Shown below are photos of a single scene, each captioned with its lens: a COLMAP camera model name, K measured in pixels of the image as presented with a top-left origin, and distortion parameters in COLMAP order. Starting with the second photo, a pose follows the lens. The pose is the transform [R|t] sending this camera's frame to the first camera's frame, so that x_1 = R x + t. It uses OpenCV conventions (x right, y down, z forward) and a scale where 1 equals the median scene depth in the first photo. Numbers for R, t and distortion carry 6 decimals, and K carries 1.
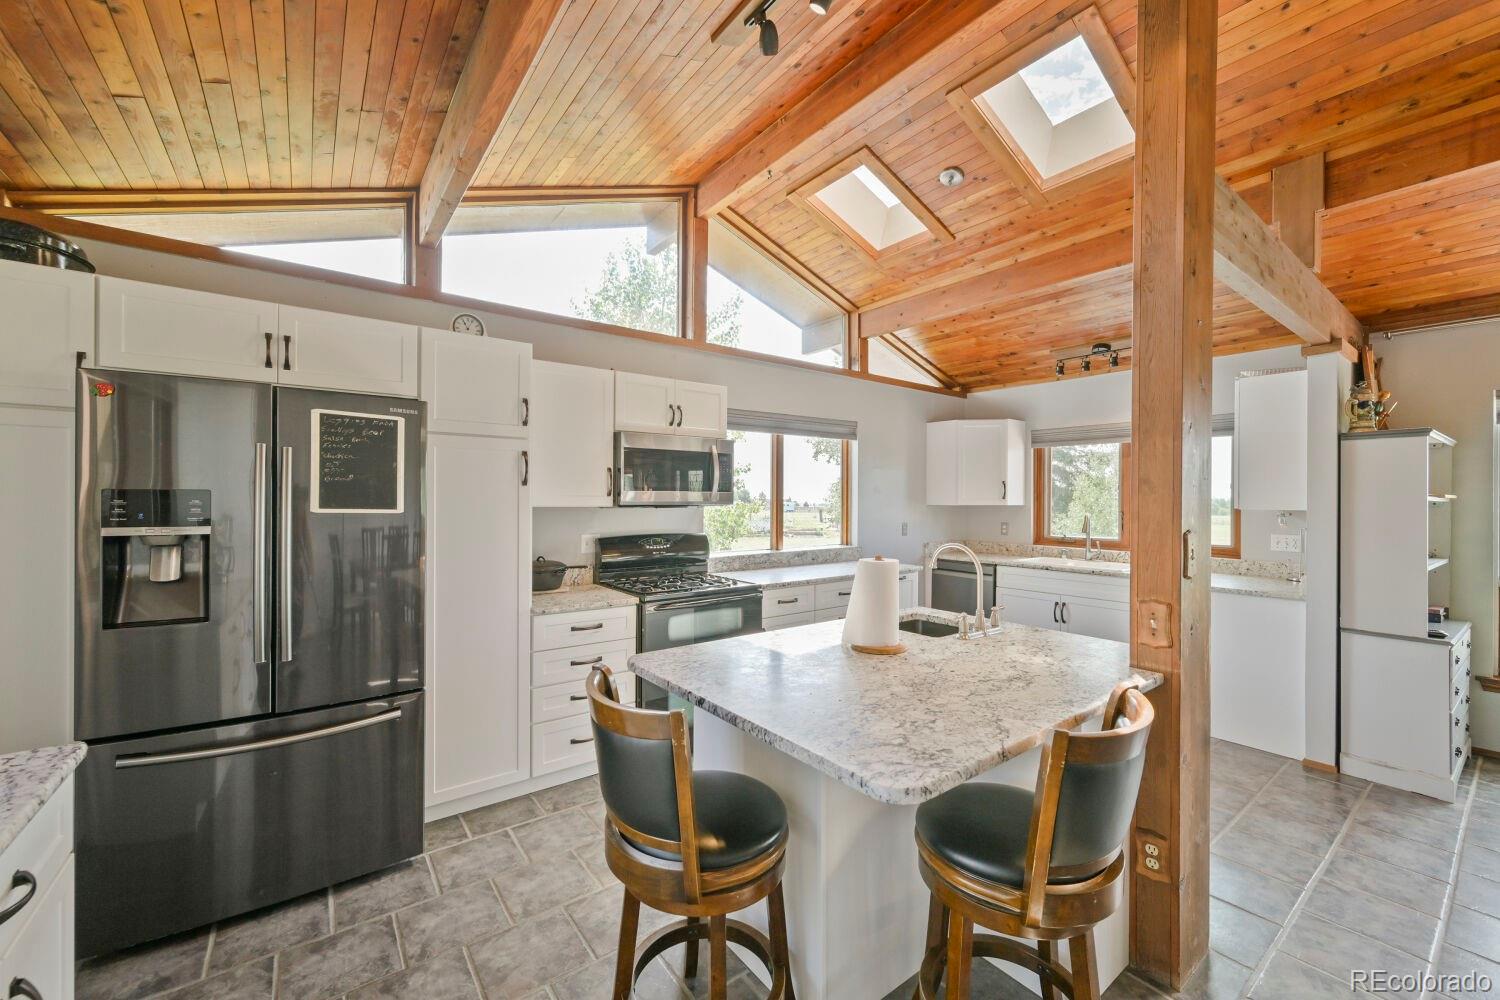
lens RADIAL K [[589.8, 0, 757.3], [0, 589.8, 501.5], [0, 0, 1]] dist [-0.002853, 0.000506]
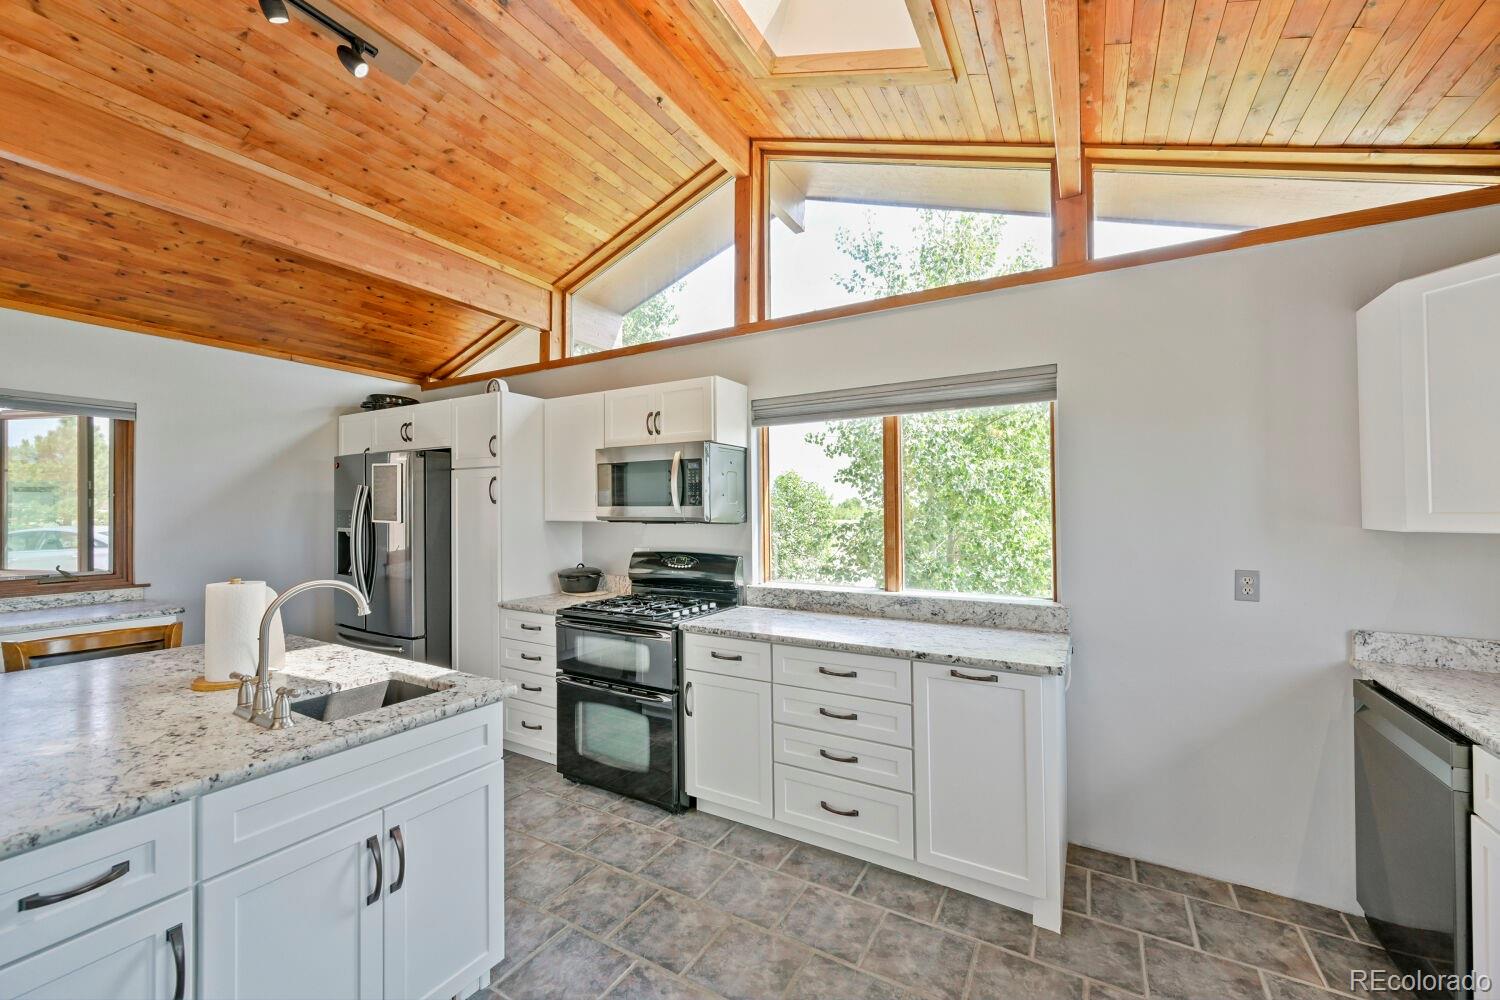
lens RADIAL K [[589.8, 0, 750.0], [0, 589.8, 501.5], [0, 0, 1]] dist [-0.002853, 0.000506]
pose [[0.383130, -0.020435, -0.923469, 0.638026], [-0.001763, 0.999737, -0.022854, -0.002328], [0.923693, 0.010384, 0.382993, 0.659227]]
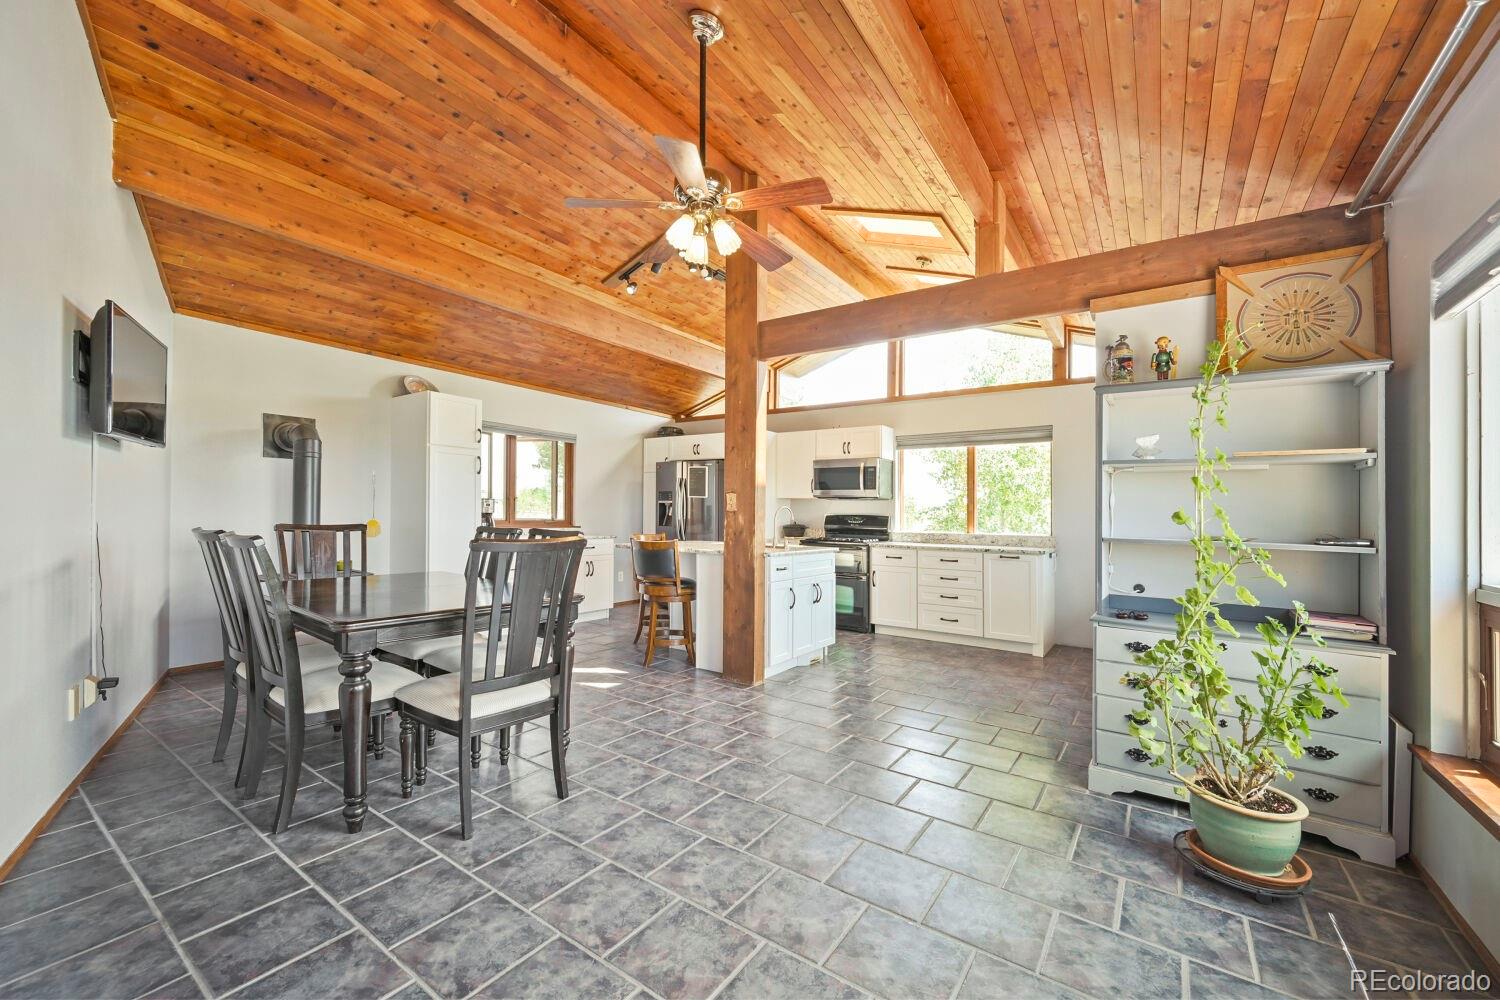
lens RADIAL K [[589.8, 0, 741.4], [0, 589.8, 503.7], [0, 0, 1]] dist [-0.002853, 0.000506]
pose [[0.292514, -0.014939, -0.956144, 1.250417], [-0.021367, 0.999526, -0.022154, 0.060555], [0.956022, 0.026910, 0.292057, 0.139886]]
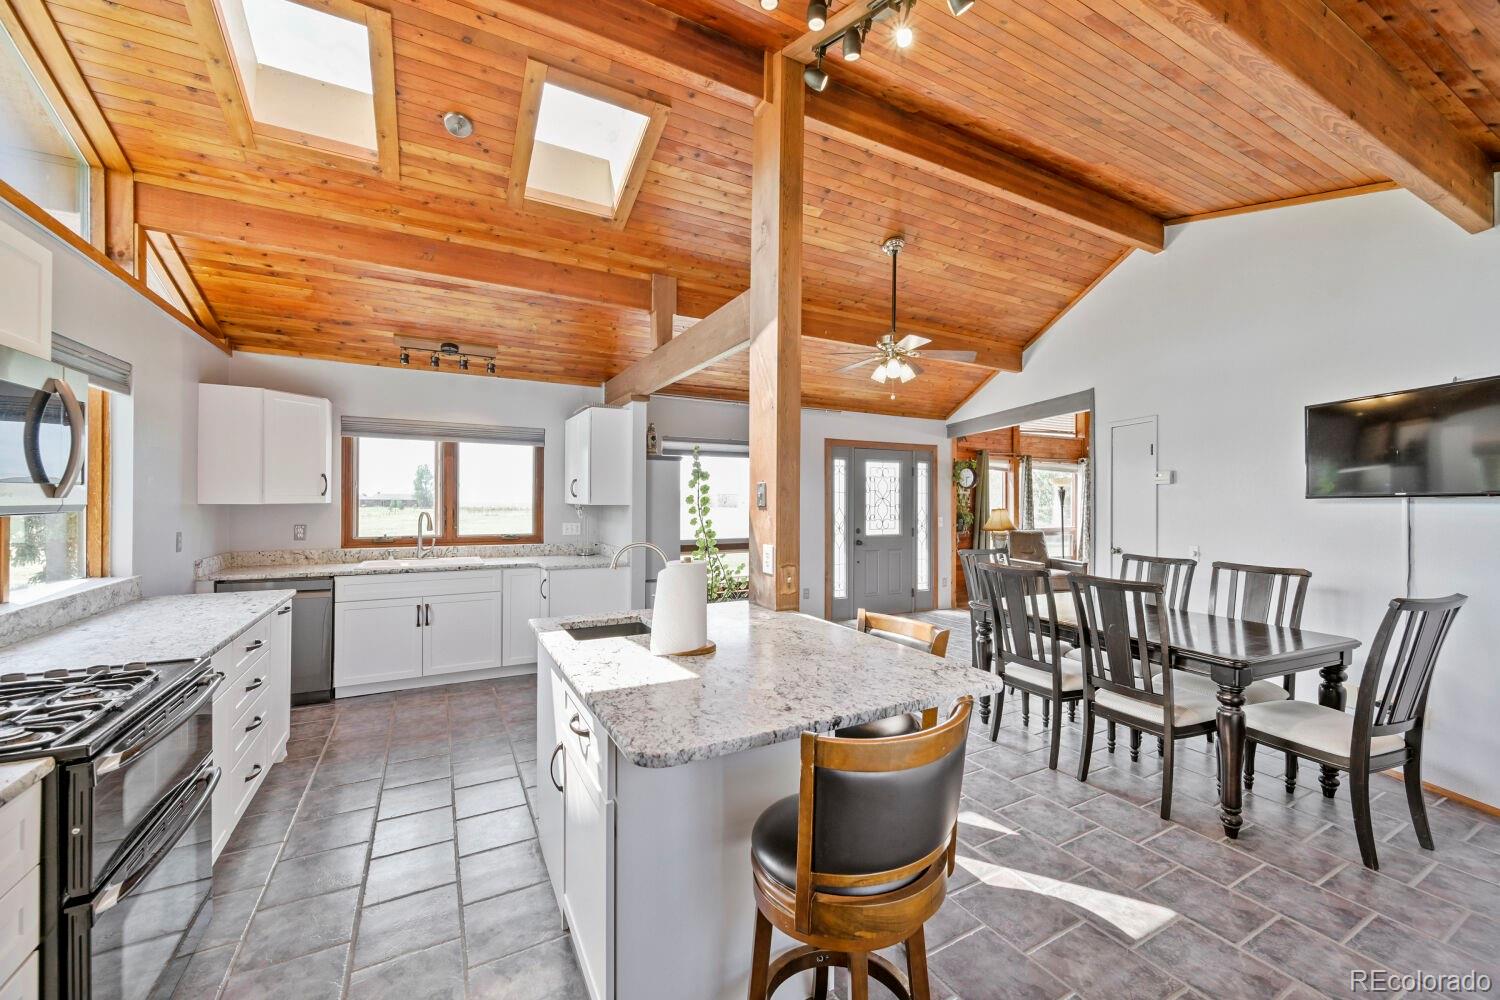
lens RADIAL K [[589.8, 0, 748.7], [0, 589.8, 500.0], [0, 0, 1]] dist [-0.002853, 0.000506]
pose [[0.155780, -0.007932, 0.987760, -0.371136], [-0.001078, 0.999966, 0.008200, -0.006847], [-0.987791, -0.002342, 0.155766, 0.357817]]
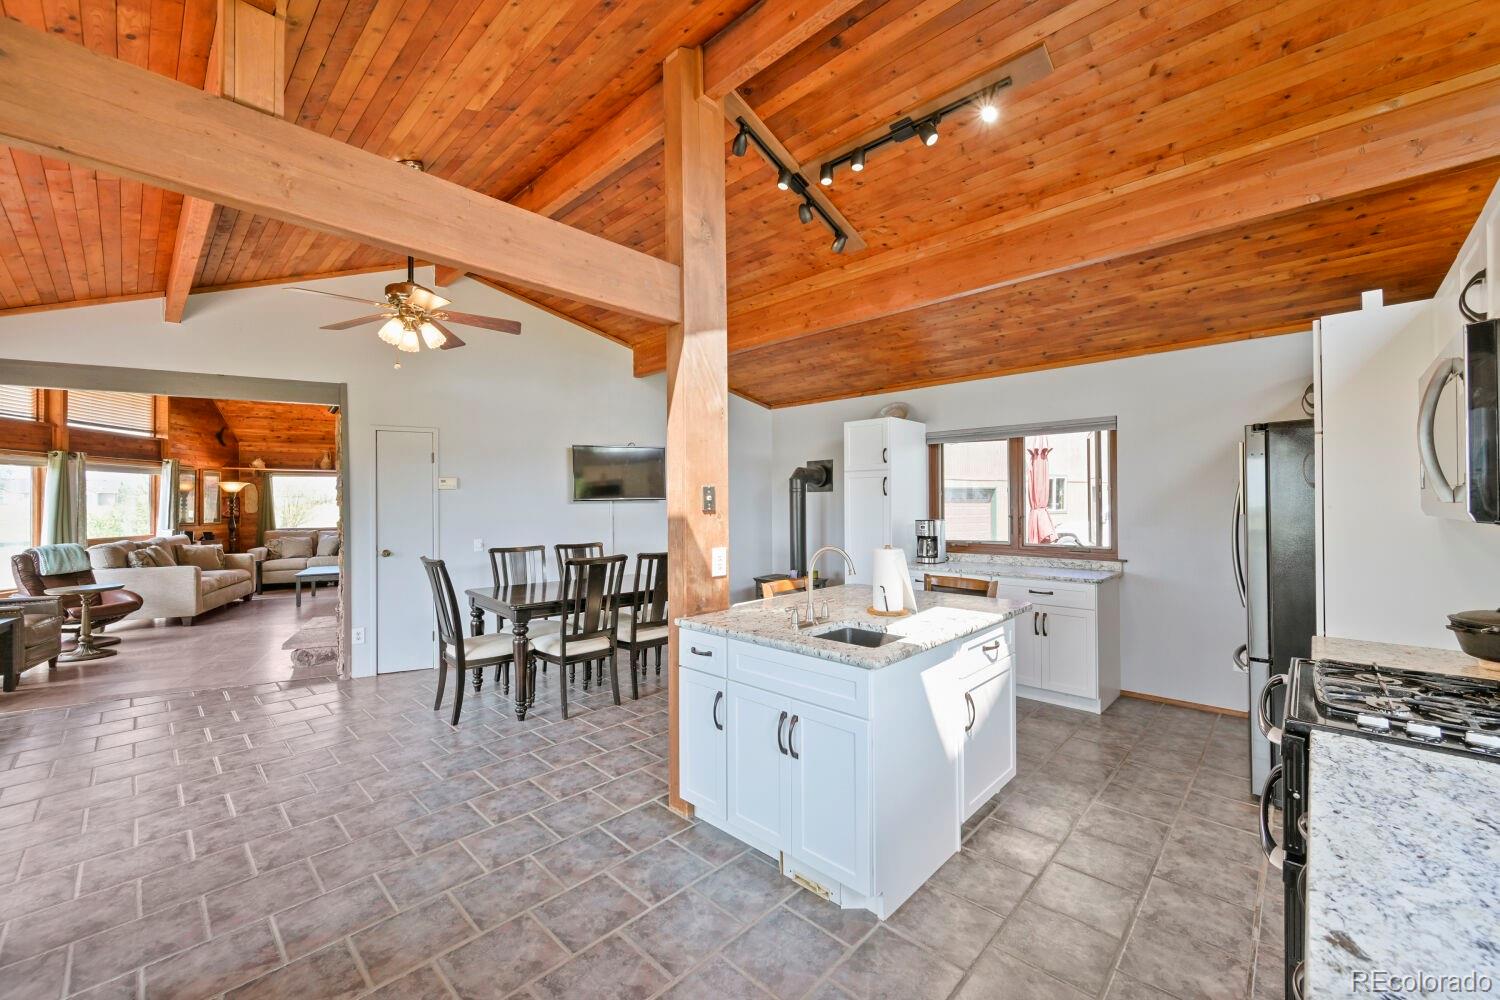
lens RADIAL K [[589.8, 0, 754.3], [0, 589.8, 502.5], [0, 0, 1]] dist [-0.002853, 0.000506]
pose [[-0.986457, -0.002379, -0.164001, 0.350836], [-0.002725, 0.999995, 0.001884, -0.004256], [0.163995, 0.002305, -0.986458, 1.103717]]
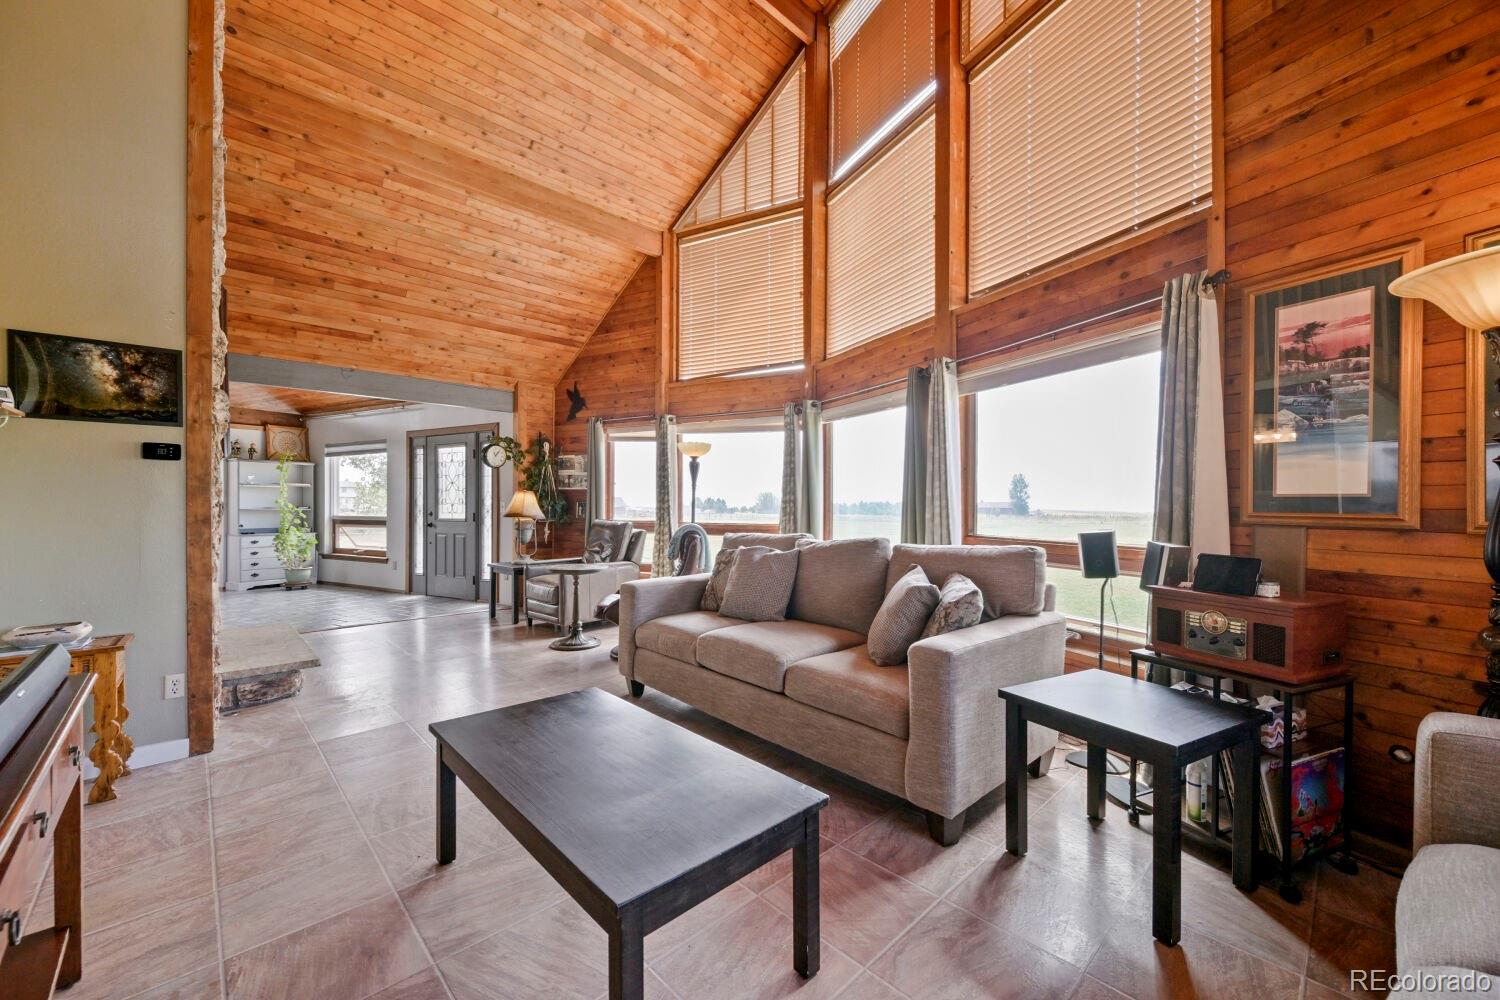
lens RADIAL K [[589.8, 0, 746.8], [0, 589.8, 504.8], [0, 0, 1]] dist [-0.002853, 0.000506]
pose [[0.907295, -0.005115, 0.420465, 1.445586], [0.006003, 0.999982, -0.000790, 0.073615], [-0.420453, 0.003241, 0.907309, -1.711013]]
